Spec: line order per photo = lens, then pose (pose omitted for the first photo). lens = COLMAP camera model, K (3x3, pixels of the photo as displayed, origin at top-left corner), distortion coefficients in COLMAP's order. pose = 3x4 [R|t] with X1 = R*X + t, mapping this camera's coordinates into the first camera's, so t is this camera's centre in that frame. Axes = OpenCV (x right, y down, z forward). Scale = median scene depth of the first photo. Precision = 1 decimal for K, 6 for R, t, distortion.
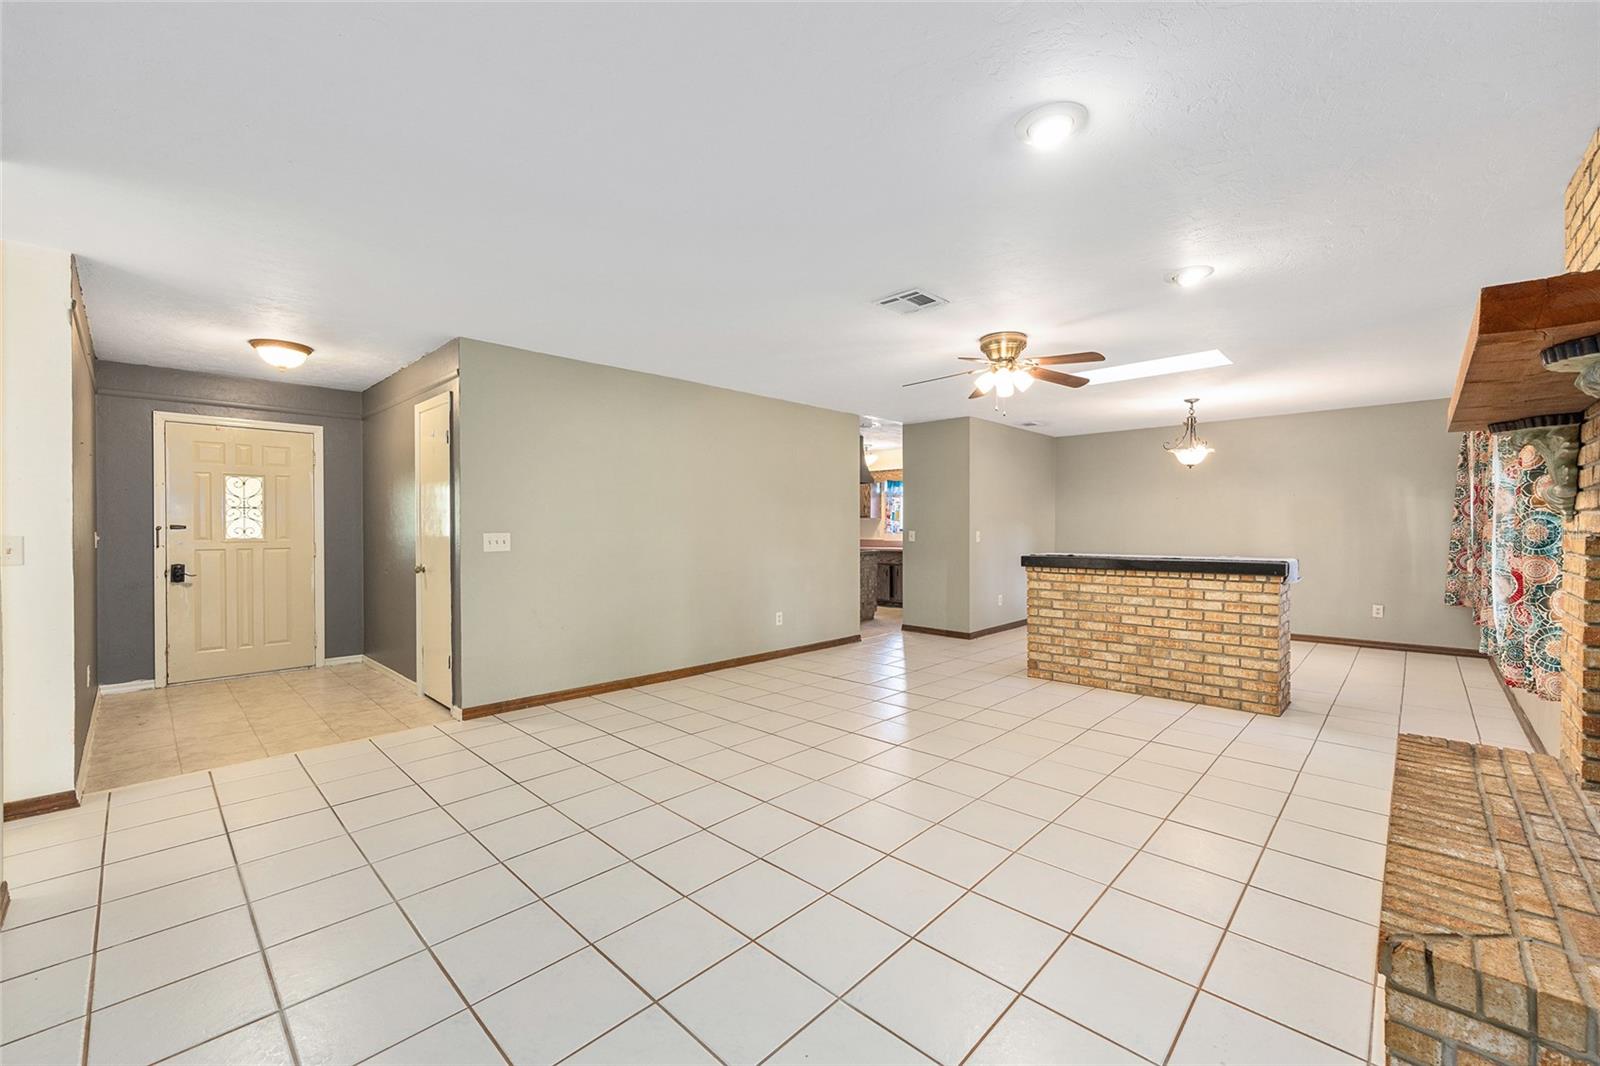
lens RADIAL K [[636.1, 0, 808.3], [0, 636.1, 532.7], [0, 0, 1]] dist [-0.006789, 0.001587]
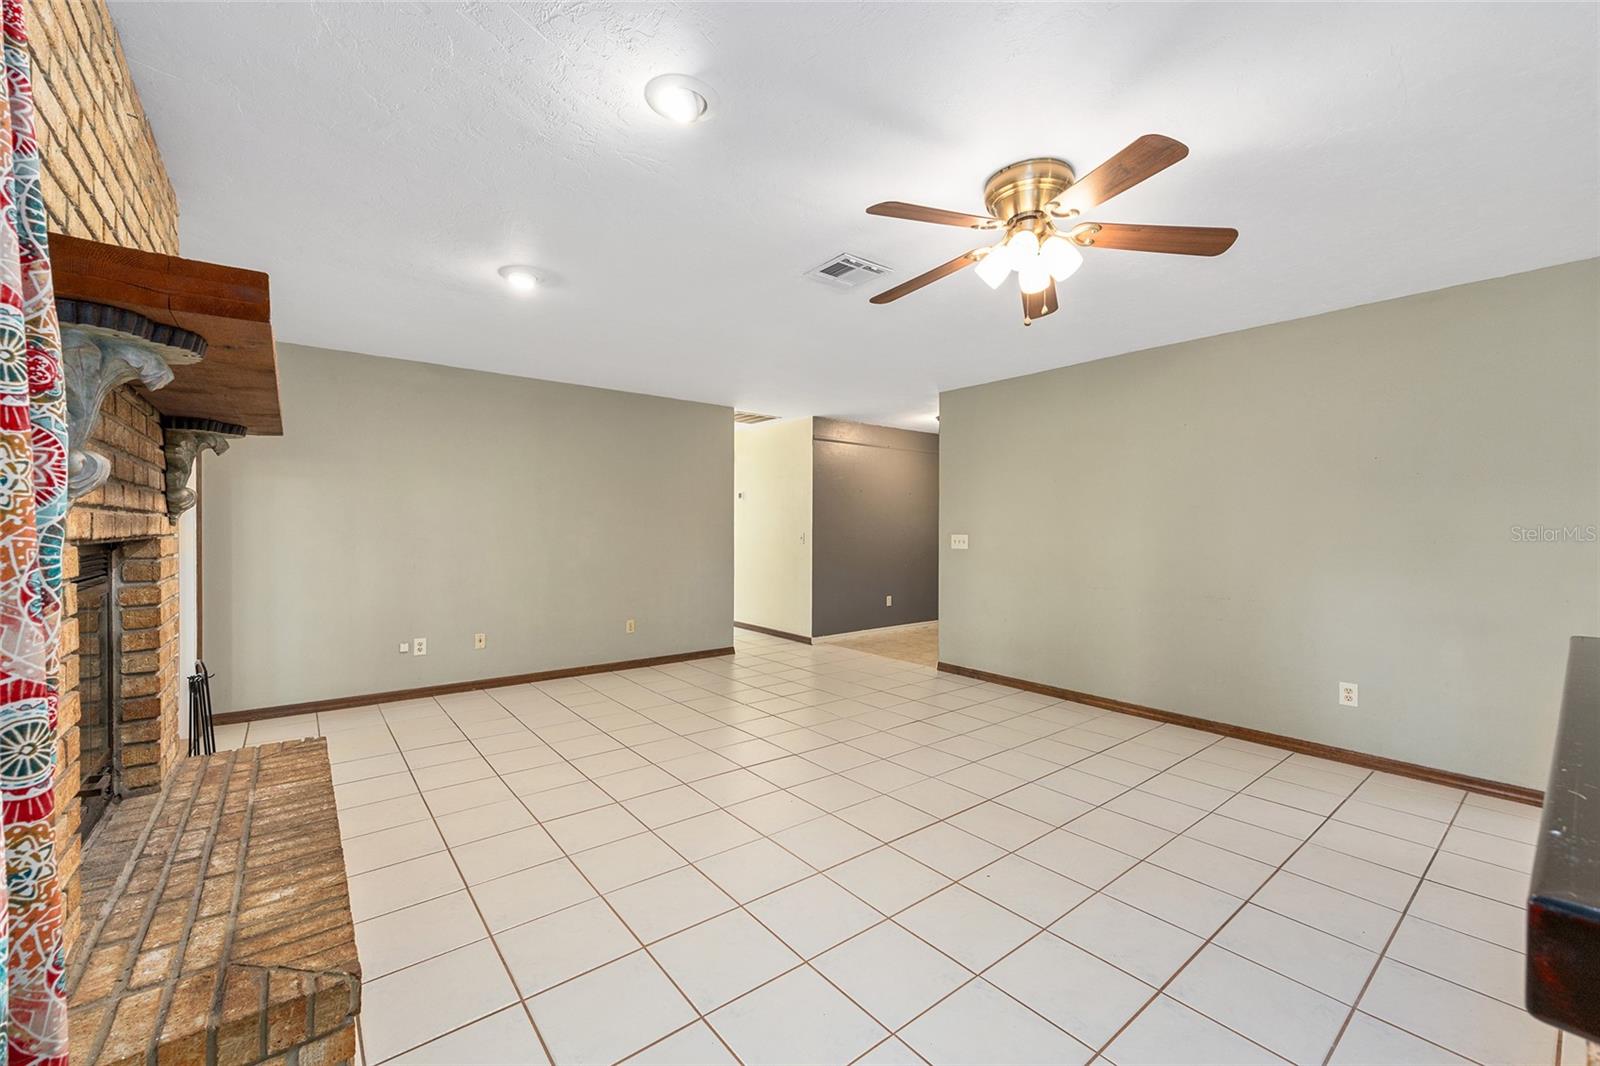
lens RADIAL K [[636.1, 0, 802.2], [0, 636.1, 535.4], [0, 0, 1]] dist [-0.006789, 0.001587]
pose [[-0.128042, 0.011568, -0.991701, 0.845772], [-0.013919, 0.999813, 0.013460, -0.011289], [0.991671, 0.015527, -0.127857, 0.862152]]
